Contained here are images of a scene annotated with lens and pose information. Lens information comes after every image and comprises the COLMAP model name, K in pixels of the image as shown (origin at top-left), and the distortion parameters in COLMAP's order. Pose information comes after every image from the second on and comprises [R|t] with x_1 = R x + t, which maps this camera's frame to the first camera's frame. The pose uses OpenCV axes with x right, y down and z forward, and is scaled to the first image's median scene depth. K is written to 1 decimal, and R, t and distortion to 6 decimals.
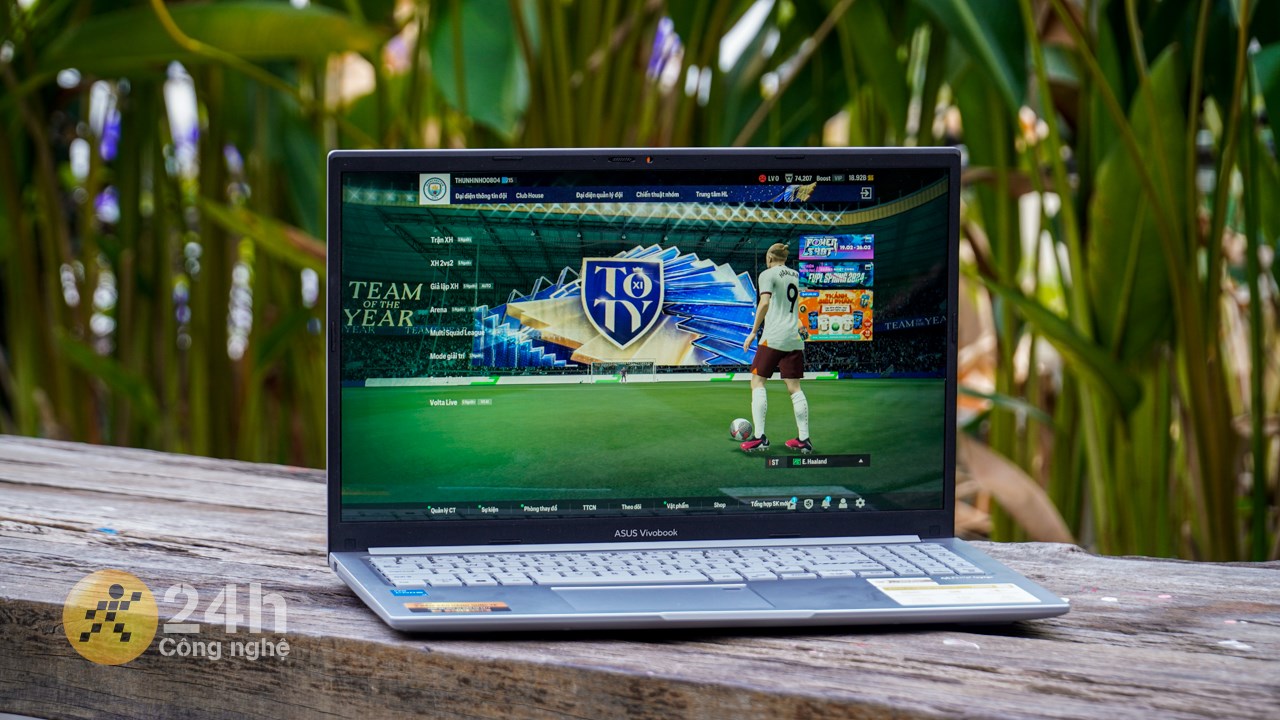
lens RADIAL K [[4423.4, 0, 640.0], [0, 4423.4, 360.0], [0, 0, 1]] dist [-0.718403, 4.019956]
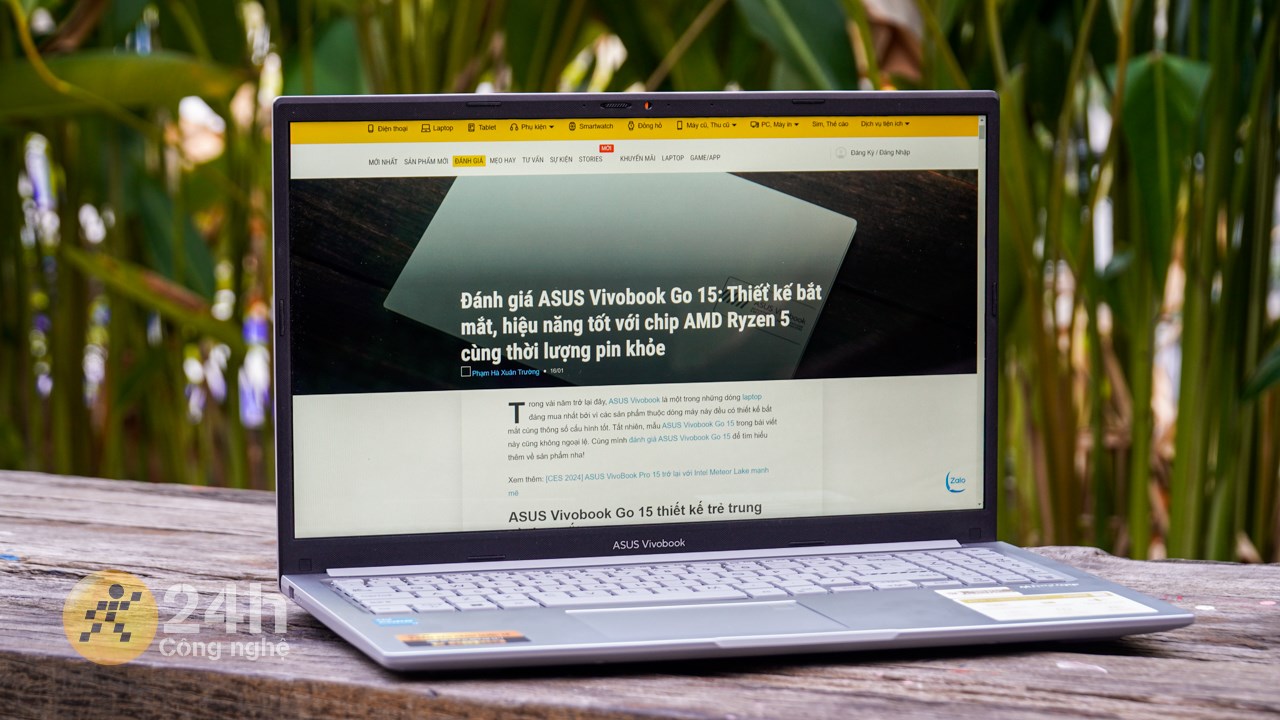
lens RADIAL K [[3429.0, 0, 640.0], [0, 3429.0, 360.0], [0, 0, 1]] dist [-0.354623, 0.119393]
pose [[0.996637, -0.019158, 0.079673, -0.057349], [0.020677, 0.999619, -0.018286, 0.017119], [-0.079292, 0.019872, 0.996653, 0.370185]]
